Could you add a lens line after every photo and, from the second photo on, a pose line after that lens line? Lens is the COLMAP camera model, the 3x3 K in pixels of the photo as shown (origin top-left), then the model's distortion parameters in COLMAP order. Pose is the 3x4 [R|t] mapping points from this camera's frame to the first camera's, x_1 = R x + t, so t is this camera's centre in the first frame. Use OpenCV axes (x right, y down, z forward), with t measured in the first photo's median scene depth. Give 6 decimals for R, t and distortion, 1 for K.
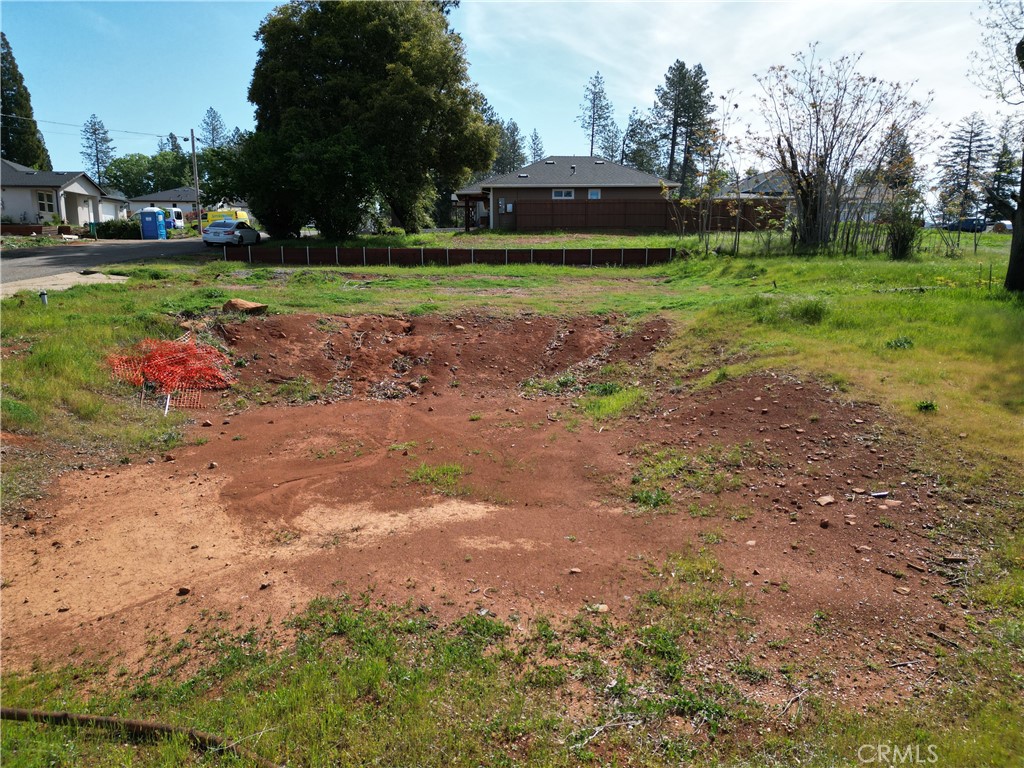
lens RADIAL K [[714.0, 0, 512.4], [0, 714.0, 381.8], [0, 0, 1]] dist [0.068779, -0.062065]
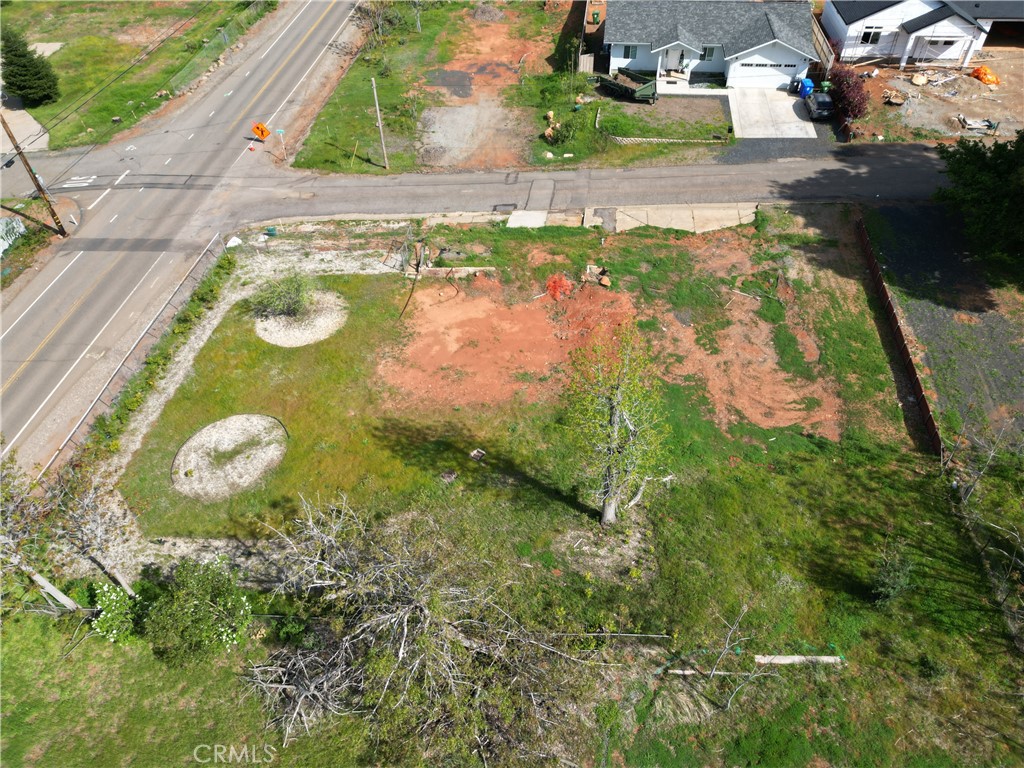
lens RADIAL K [[711.4, 0, 518.0], [0, 711.4, 387.7], [0, 0, 1]] dist [0.066810, -0.060918]
pose [[-0.145844, 0.698124, -0.700966, 3.866066], [-0.148384, 0.685090, 0.713186, -3.543728], [0.978116, 0.208026, 0.003674, 1.528602]]
